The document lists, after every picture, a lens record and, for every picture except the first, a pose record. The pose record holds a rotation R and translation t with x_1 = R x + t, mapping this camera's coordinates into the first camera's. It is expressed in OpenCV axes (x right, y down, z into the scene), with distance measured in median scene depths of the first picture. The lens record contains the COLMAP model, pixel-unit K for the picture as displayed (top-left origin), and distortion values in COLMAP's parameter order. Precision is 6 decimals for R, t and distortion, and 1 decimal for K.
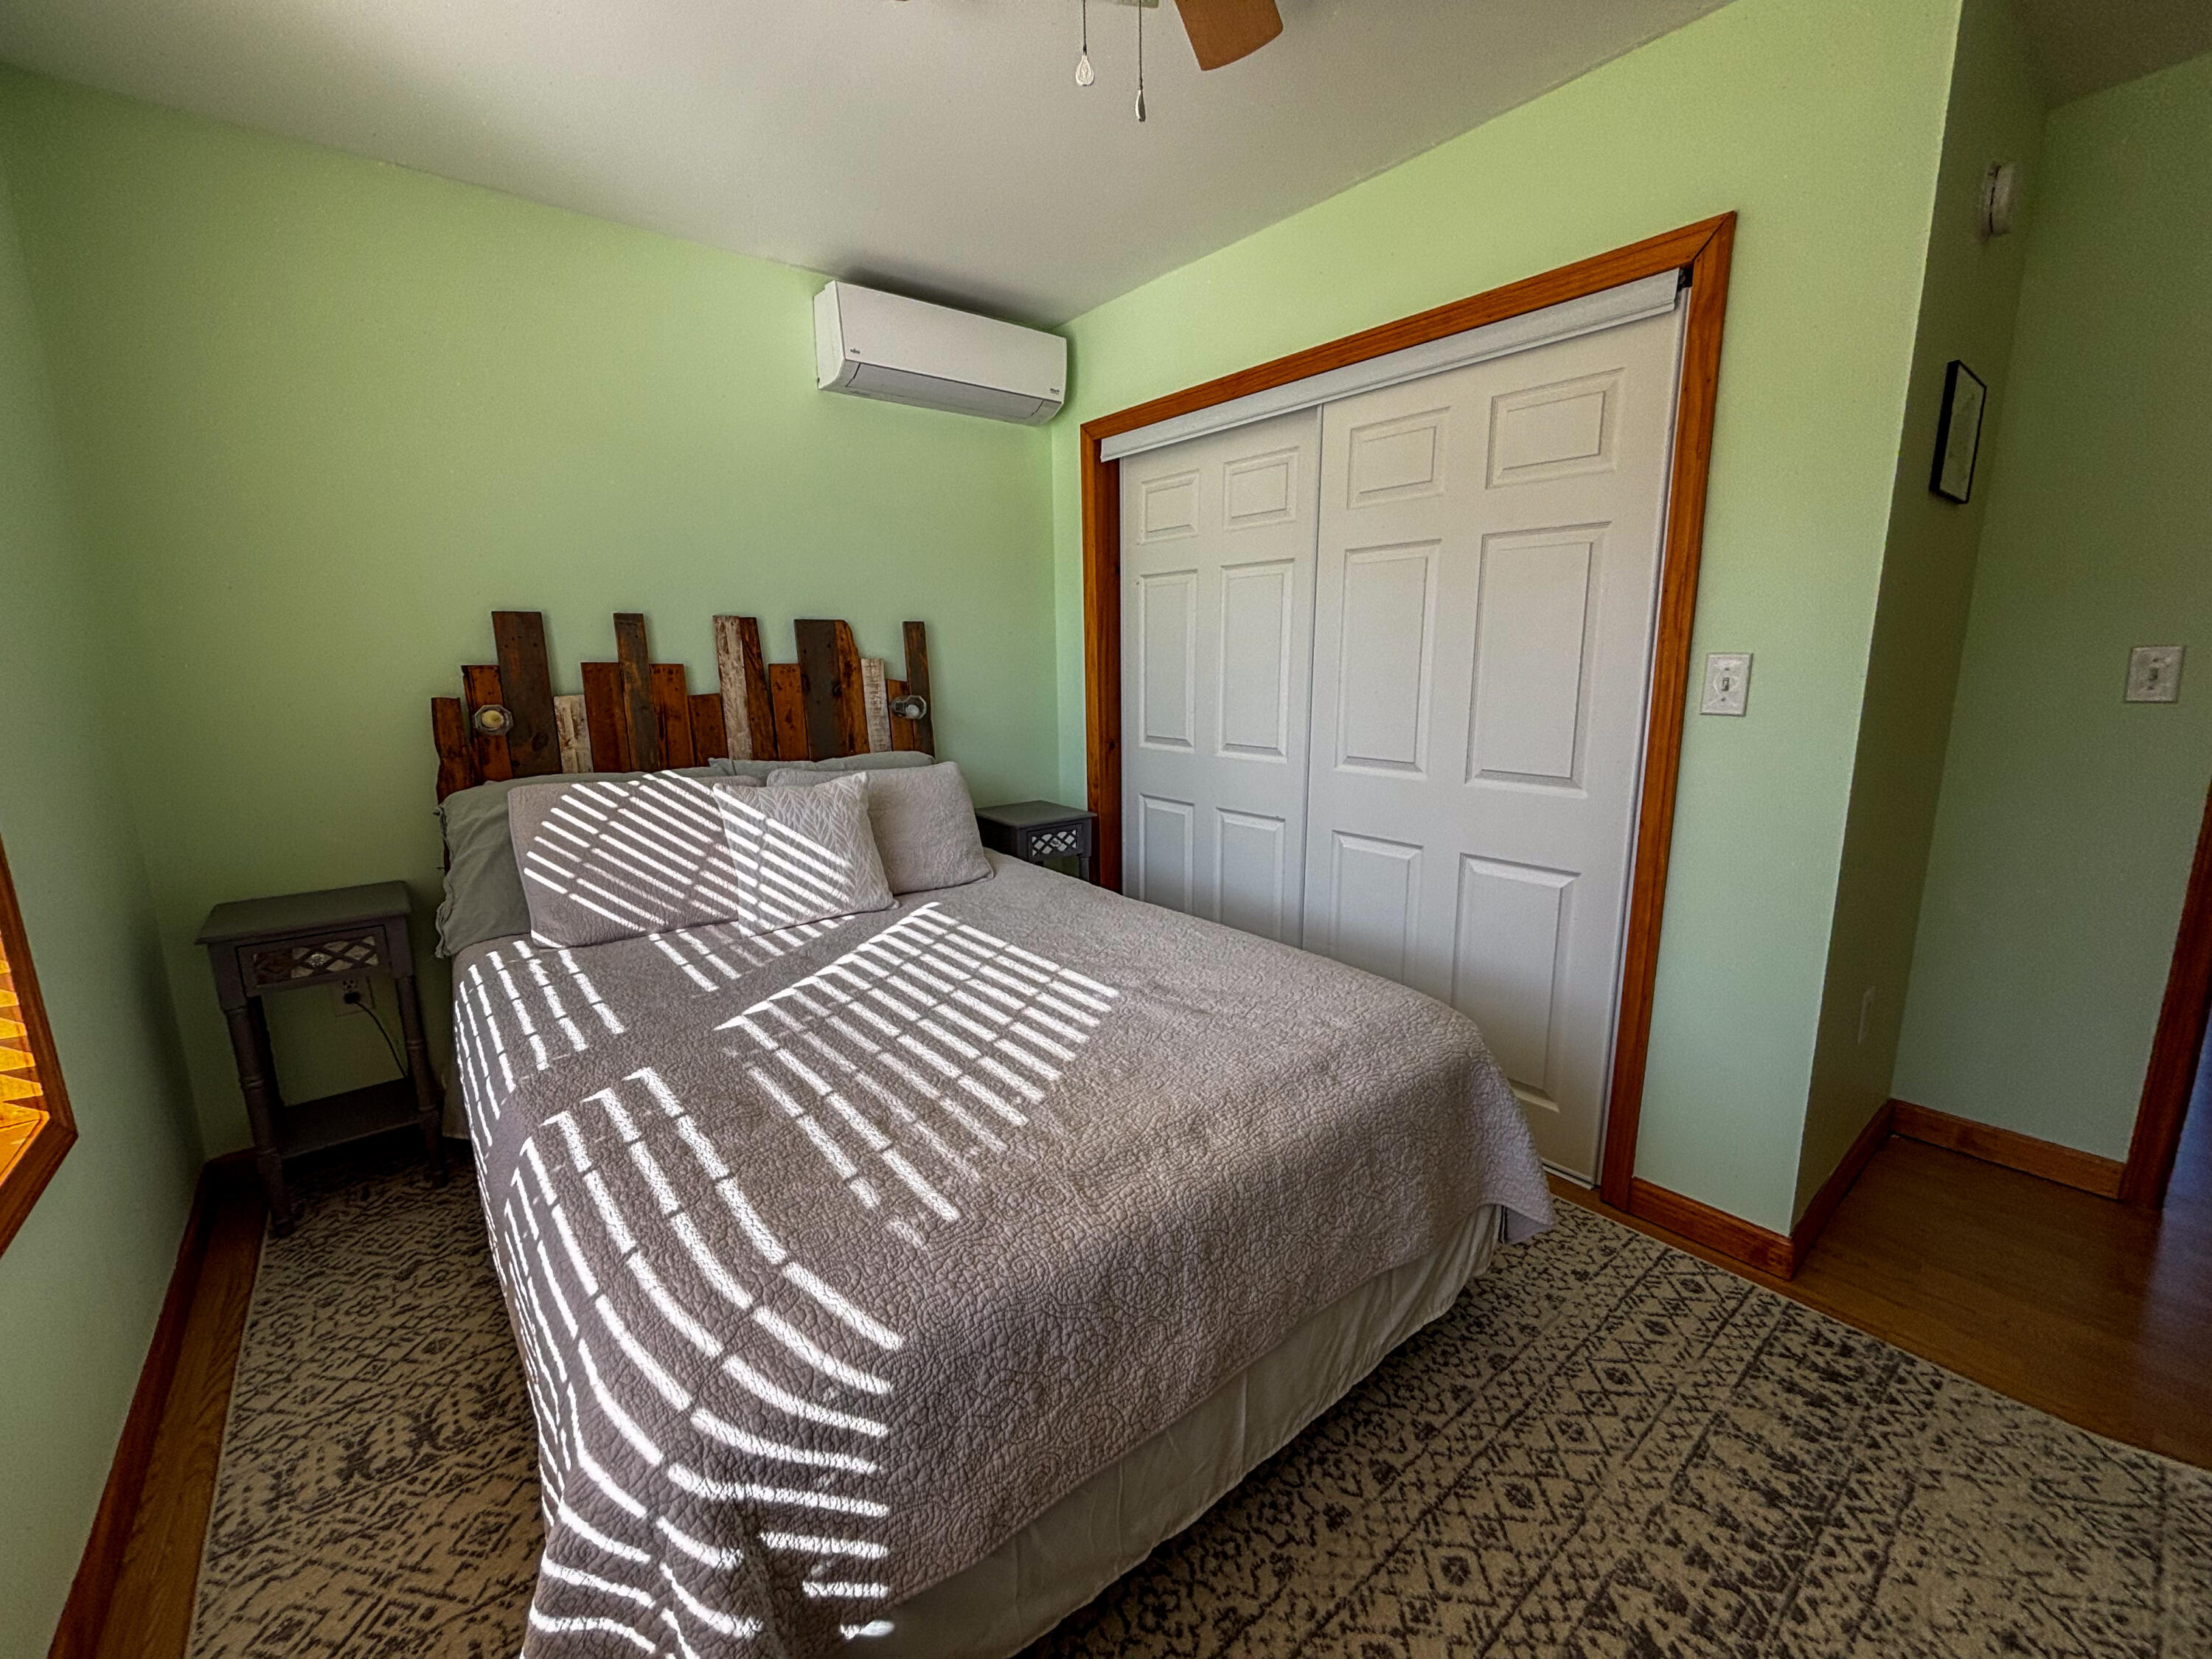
lens RADIAL K [[898.0, 0, 1107.5], [0, 898.0, 828.5], [0, 0, 1]] dist [0.001983, -0.000099]
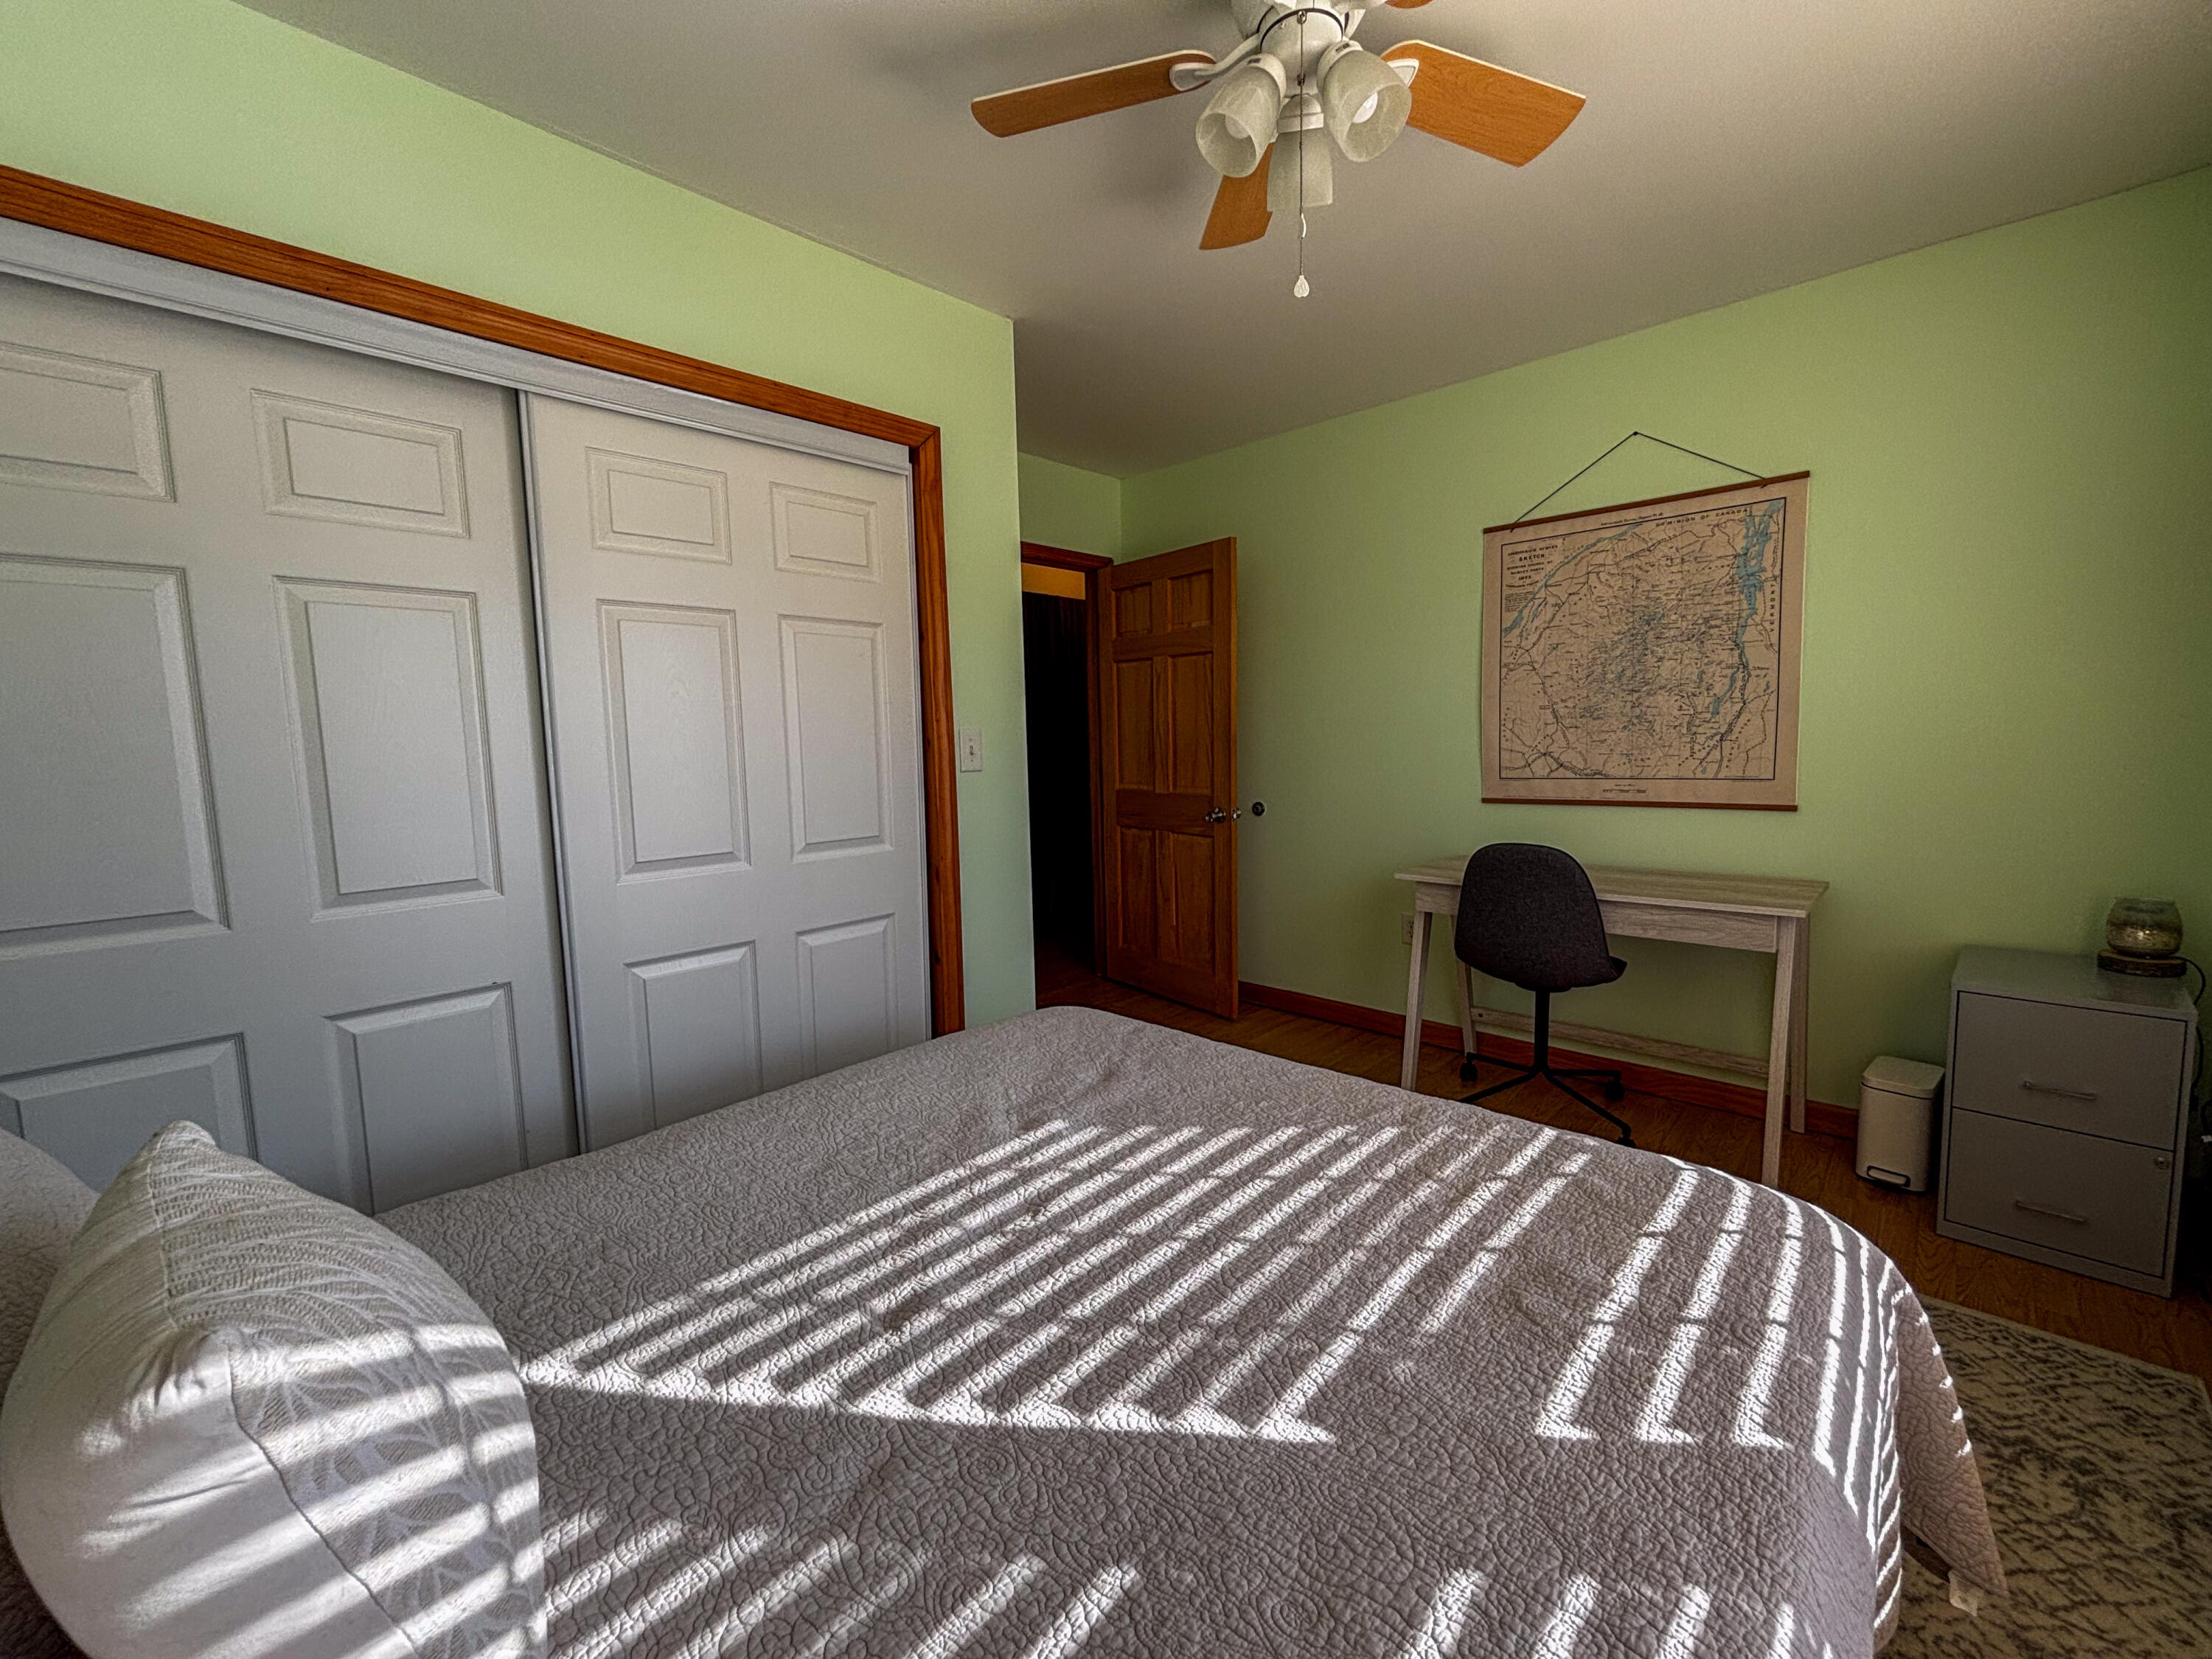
lens RADIAL K [[898.0, 0, 1112.5], [0, 898.0, 827.5], [0, 0, 1]] dist [0.001983, -0.000099]
pose [[-0.139003, -0.093525, 0.985866, -0.779545], [0.212596, 0.969501, 0.121948, -0.167765], [-0.967203, 0.226542, -0.114880, 0.980571]]
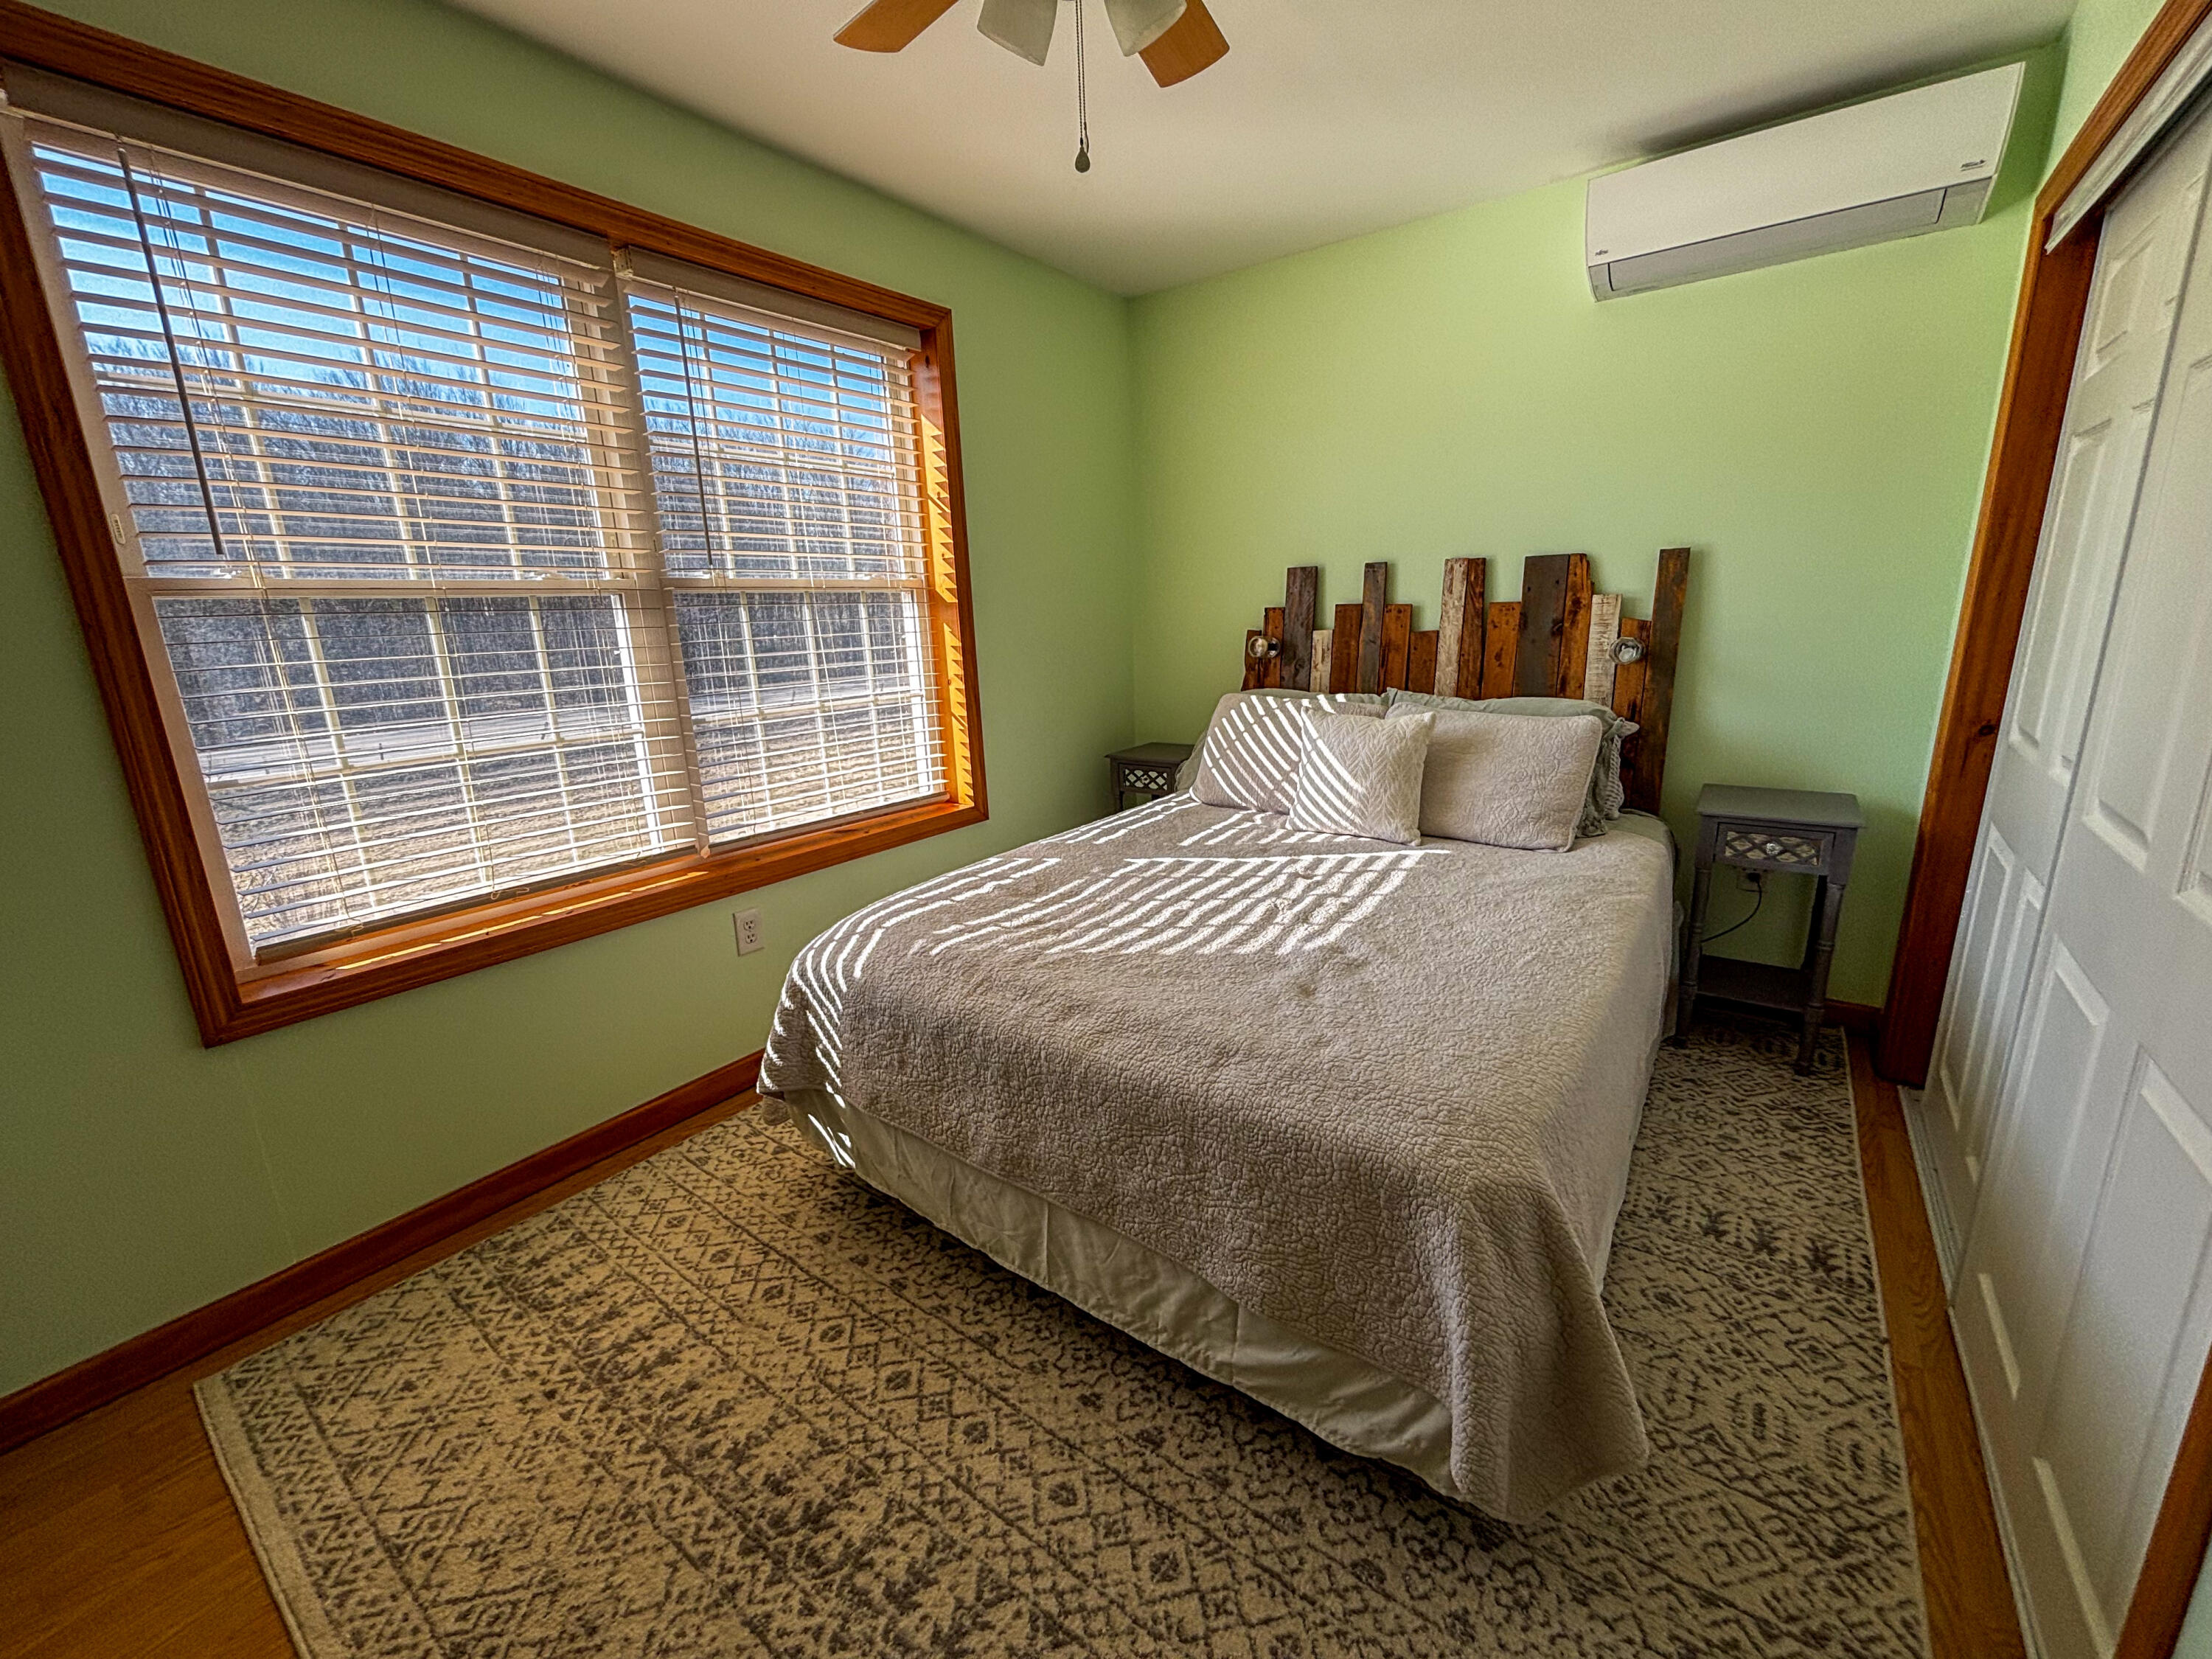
lens RADIAL K [[898.0, 0, 1091.8], [0, 898.0, 822.3], [0, 0, 1]] dist [0.001983, -0.000099]
pose [[0.247337, 0.231680, -0.940823, 0.857393], [-0.151568, 0.968290, 0.198597, -0.116017], [0.957001, 0.093479, 0.274610, 0.469353]]
